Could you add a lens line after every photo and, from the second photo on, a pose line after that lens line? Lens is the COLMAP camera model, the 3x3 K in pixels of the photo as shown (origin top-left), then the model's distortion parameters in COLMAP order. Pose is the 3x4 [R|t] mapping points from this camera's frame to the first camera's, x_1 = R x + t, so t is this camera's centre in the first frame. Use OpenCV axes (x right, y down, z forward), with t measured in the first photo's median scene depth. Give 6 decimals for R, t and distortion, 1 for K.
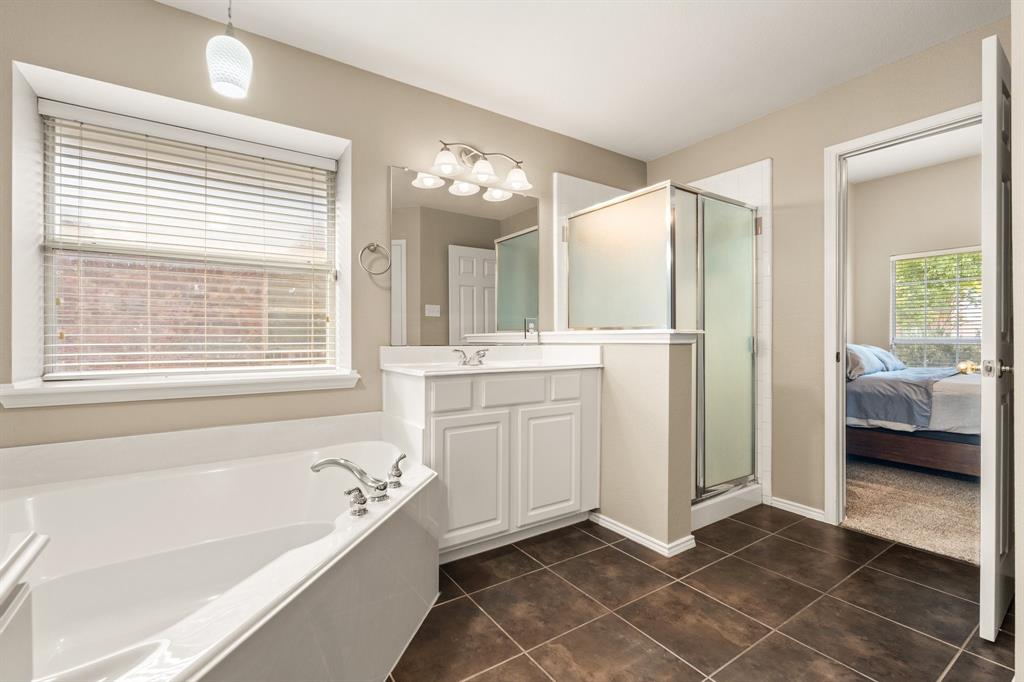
lens RADIAL K [[453.6, 0, 512.0], [0, 453.6, 341.0], [0, 0, 1]] dist [-0.002563, -0.000185]
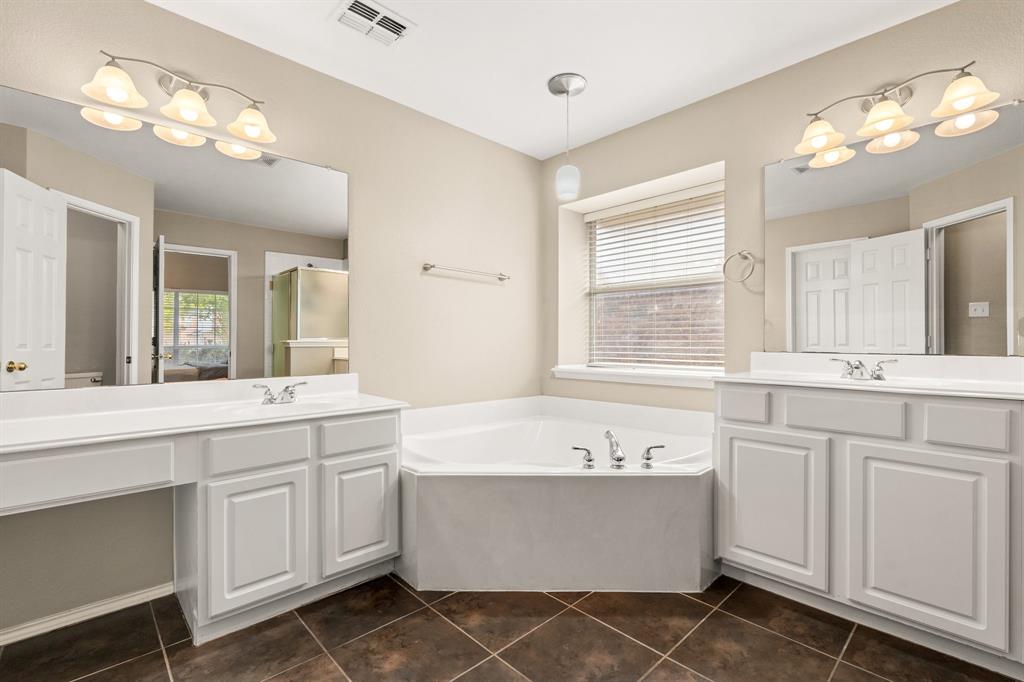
lens RADIAL K [[460.8, 0, 514.8], [0, 460.8, 344.3], [0, 0, 1]] dist [-0.001709, -0.000551]
pose [[0.171416, 0.004844, -0.985187, 0.701020], [-0.008909, 0.999955, 0.003366, -0.003896], [0.985158, 0.008200, 0.171452, 0.353999]]
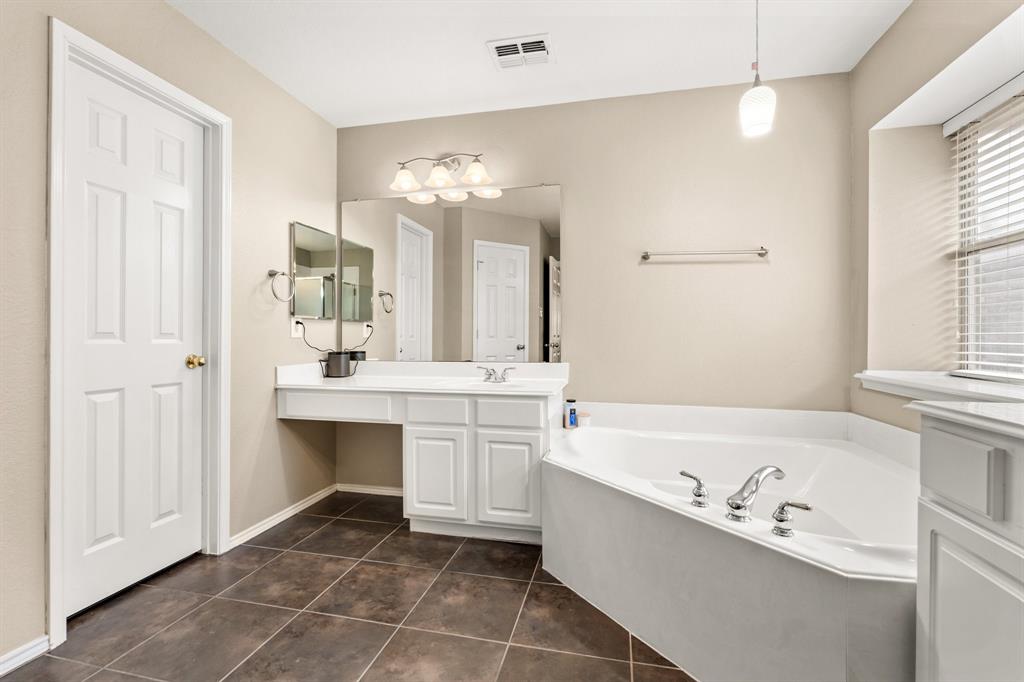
lens RADIAL K [[453.6, 0, 512.0], [0, 453.6, 341.0], [0, 0, 1]] dist [-0.002563, -0.000185]
pose [[-0.730438, 0.007361, -0.682939, 0.463301], [-0.007386, 0.999798, 0.018676, -0.007692], [0.682939, 0.018686, -0.730236, 0.984490]]
